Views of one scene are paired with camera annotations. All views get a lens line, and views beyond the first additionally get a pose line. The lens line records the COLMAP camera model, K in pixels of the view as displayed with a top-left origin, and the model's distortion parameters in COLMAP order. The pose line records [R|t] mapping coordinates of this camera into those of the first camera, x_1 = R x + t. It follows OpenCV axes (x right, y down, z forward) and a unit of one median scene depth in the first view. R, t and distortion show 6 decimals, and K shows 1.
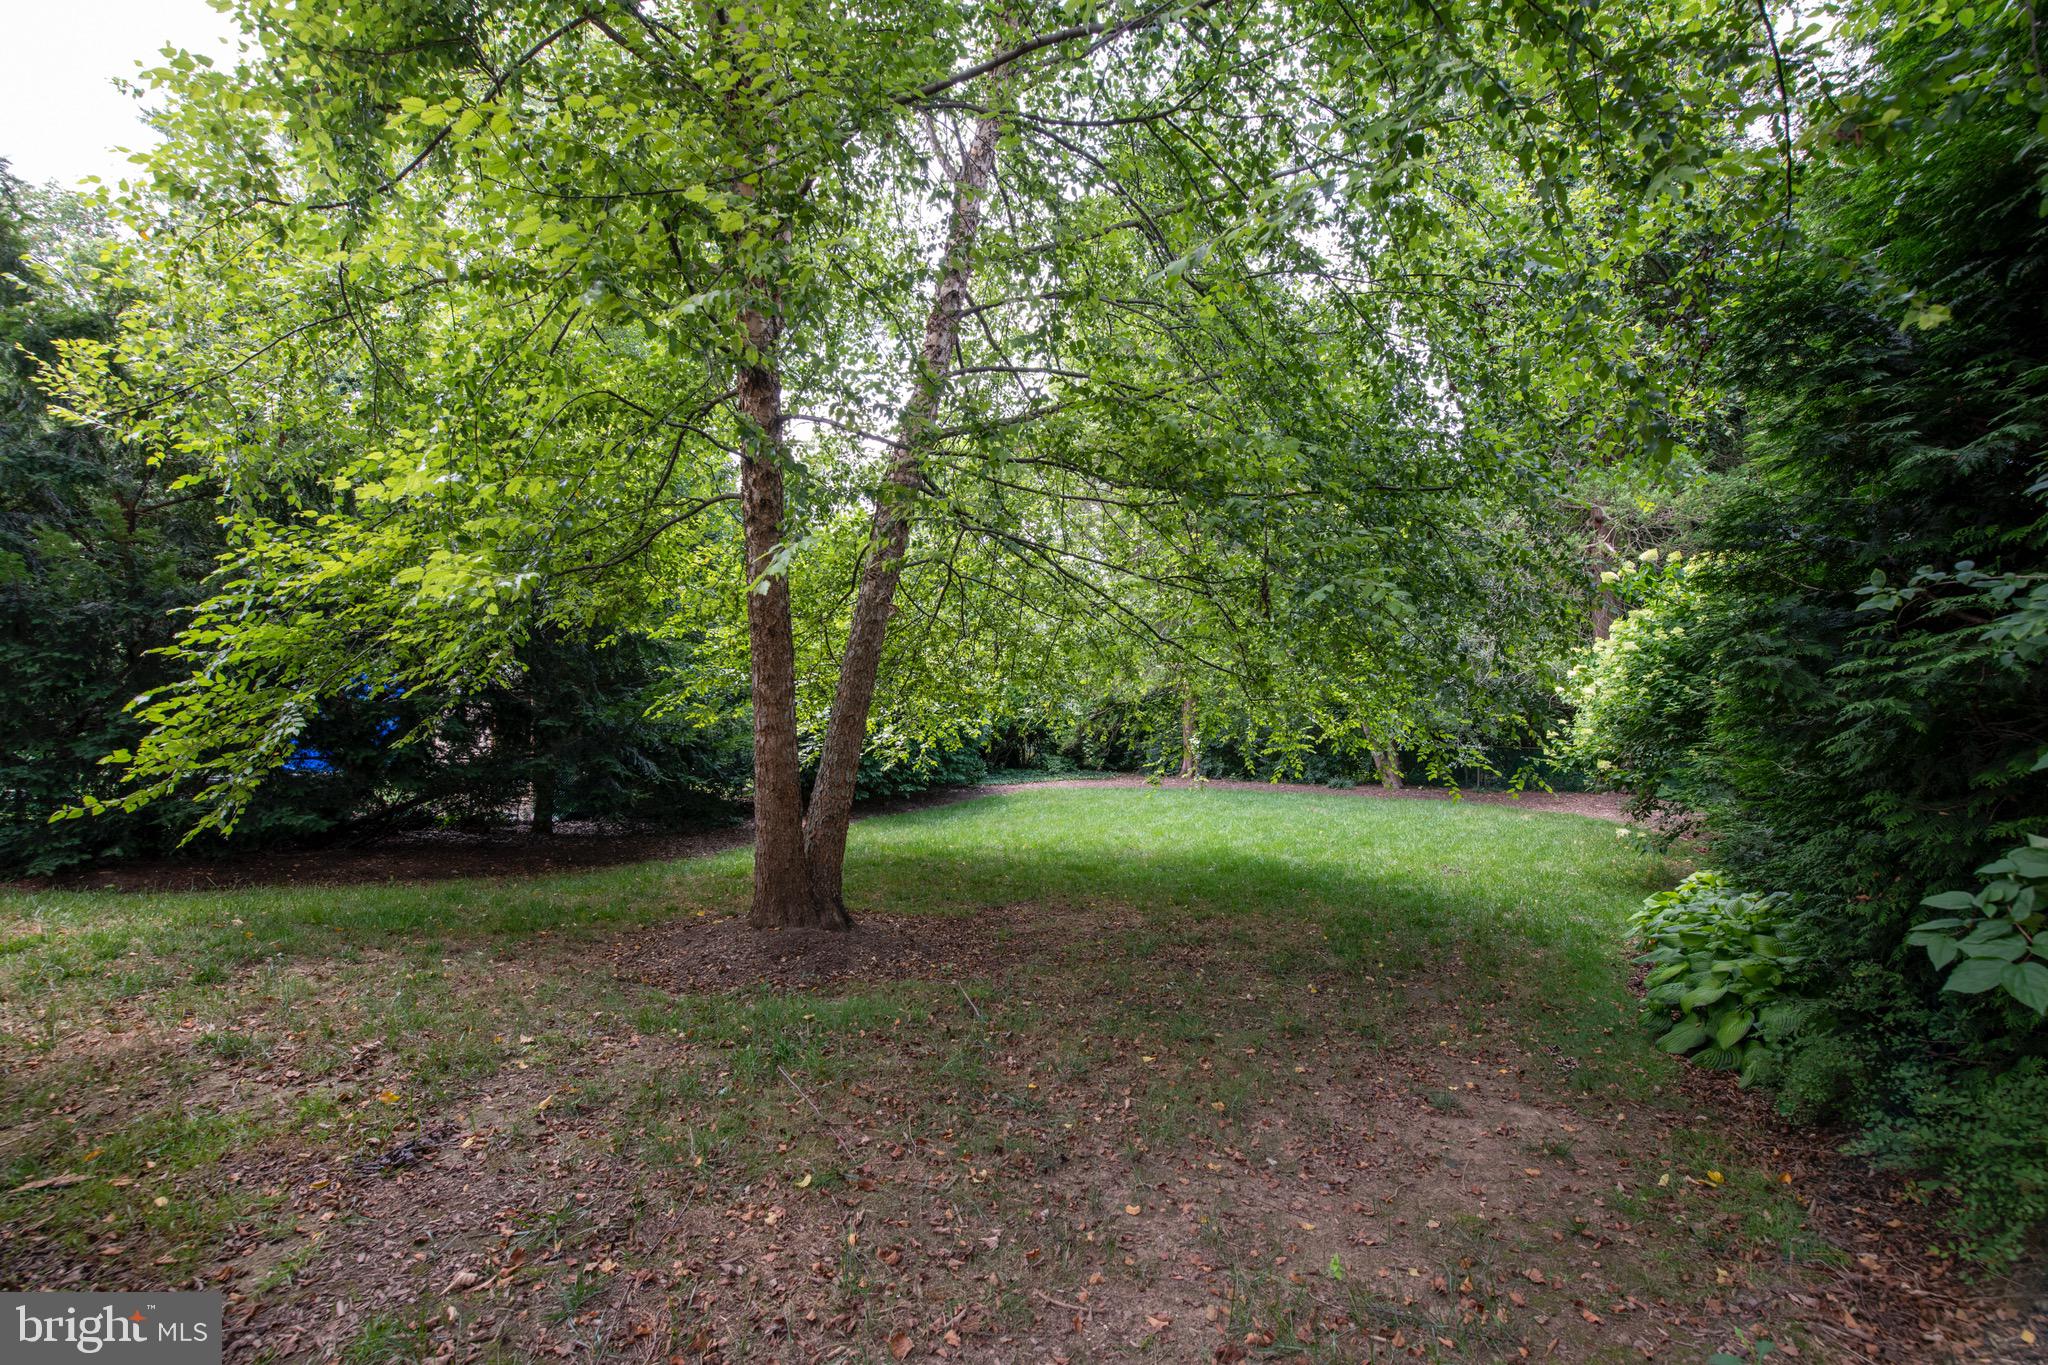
lens RADIAL K [[881.4, 0, 1026.9], [0, 881.4, 677.8], [0, 0, 1]] dist [-0.004835, -0.008295]
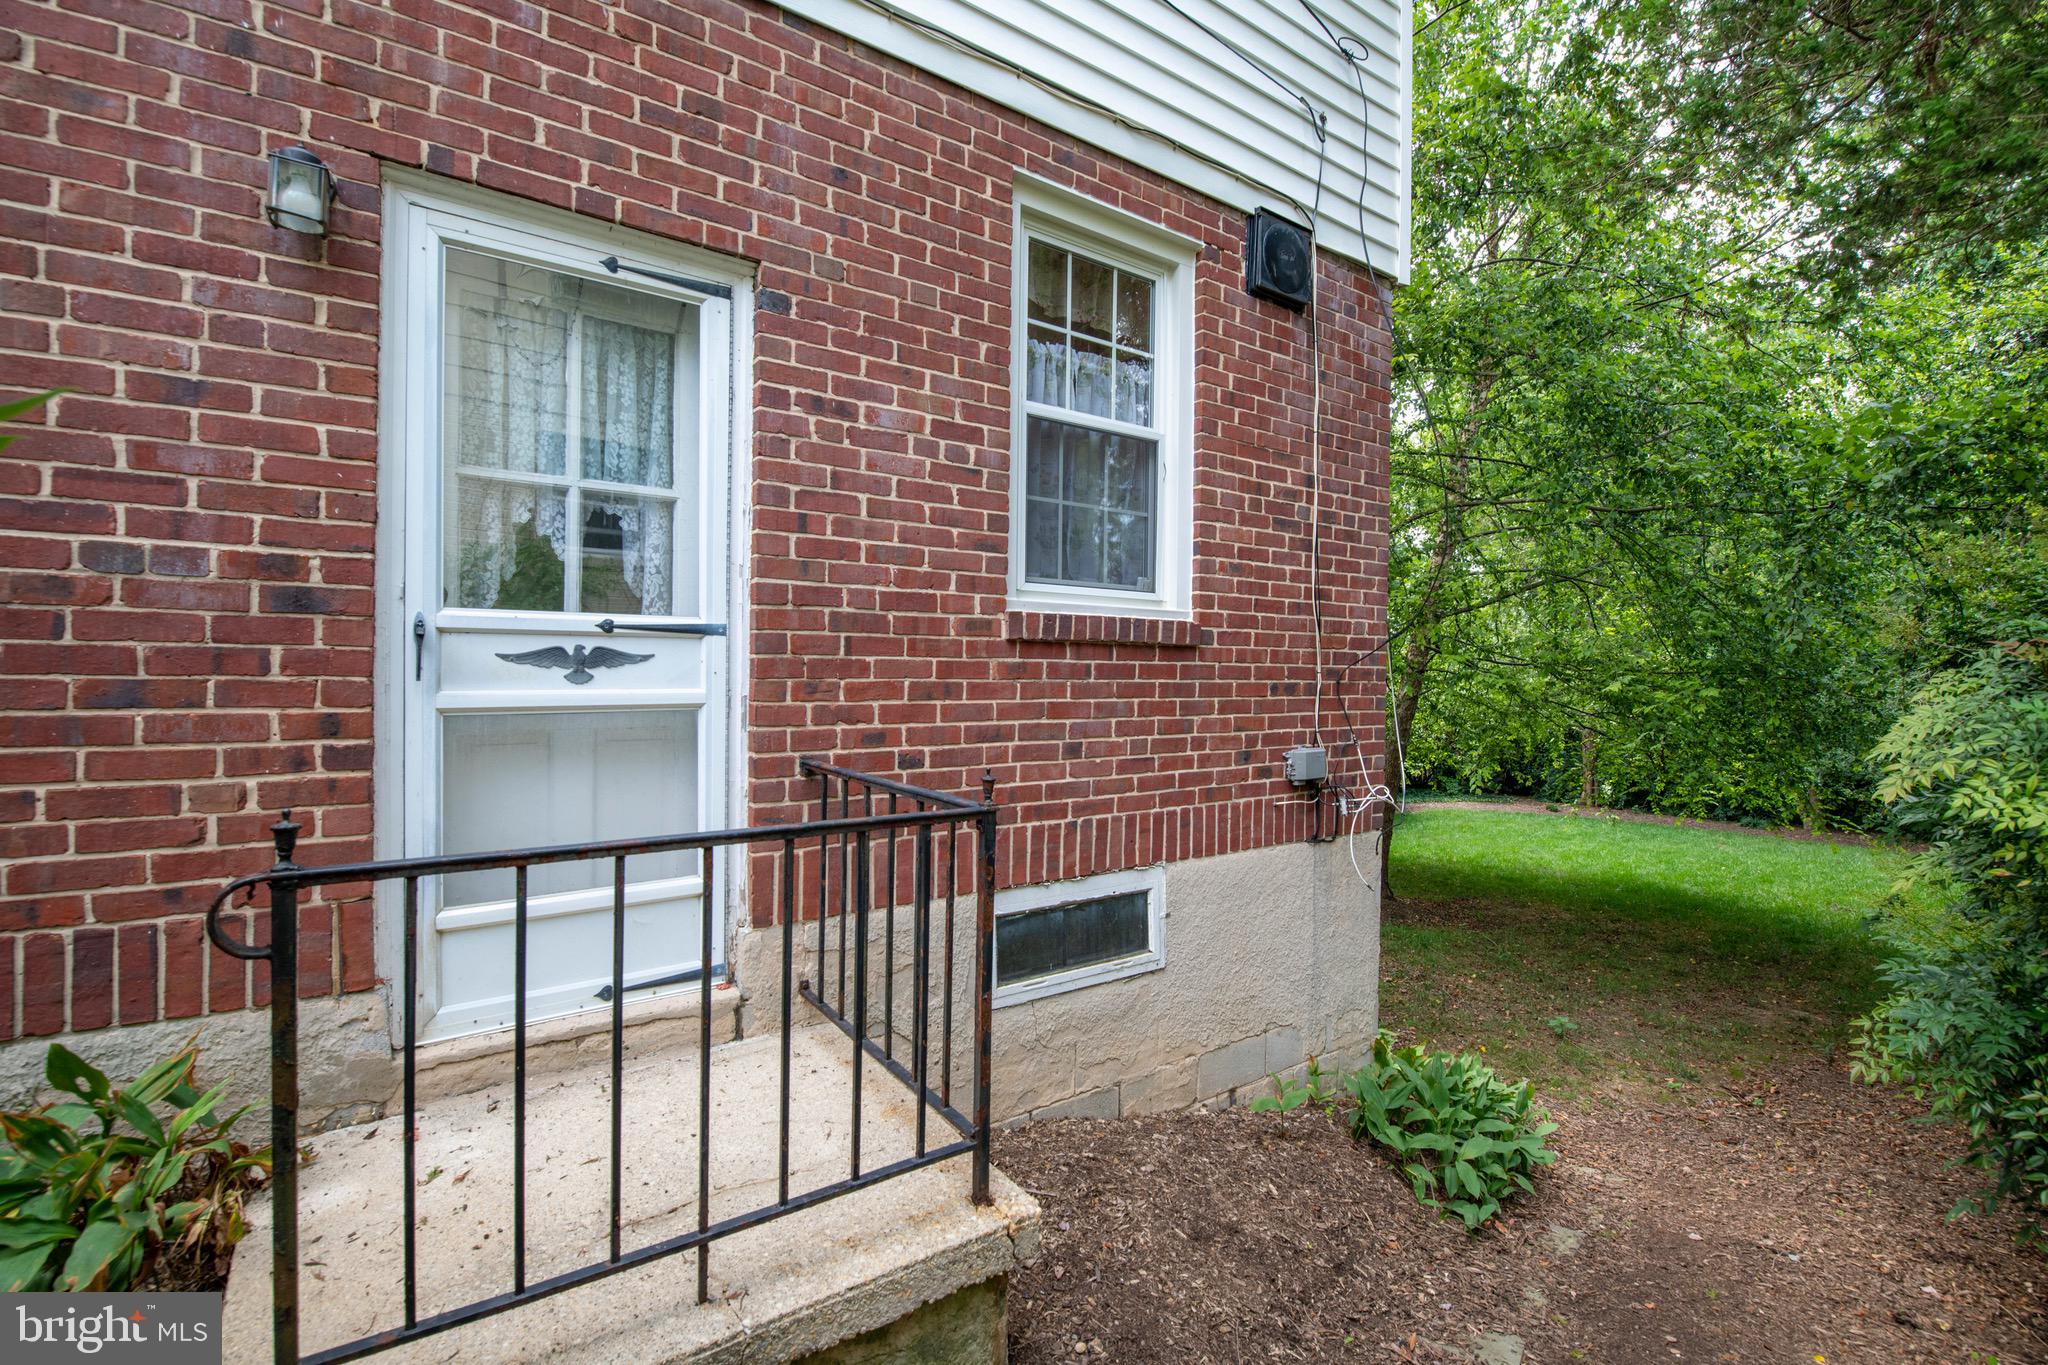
lens RADIAL K [[881.4, 0, 1026.9], [0, 881.4, 677.8], [0, 0, 1]] dist [-0.004835, -0.008295]
pose [[0.930459, 0.014131, -0.366123, -0.132276], [-0.010004, 0.999863, 0.013165, -0.103741], [0.366259, -0.008586, 0.930473, -0.521966]]
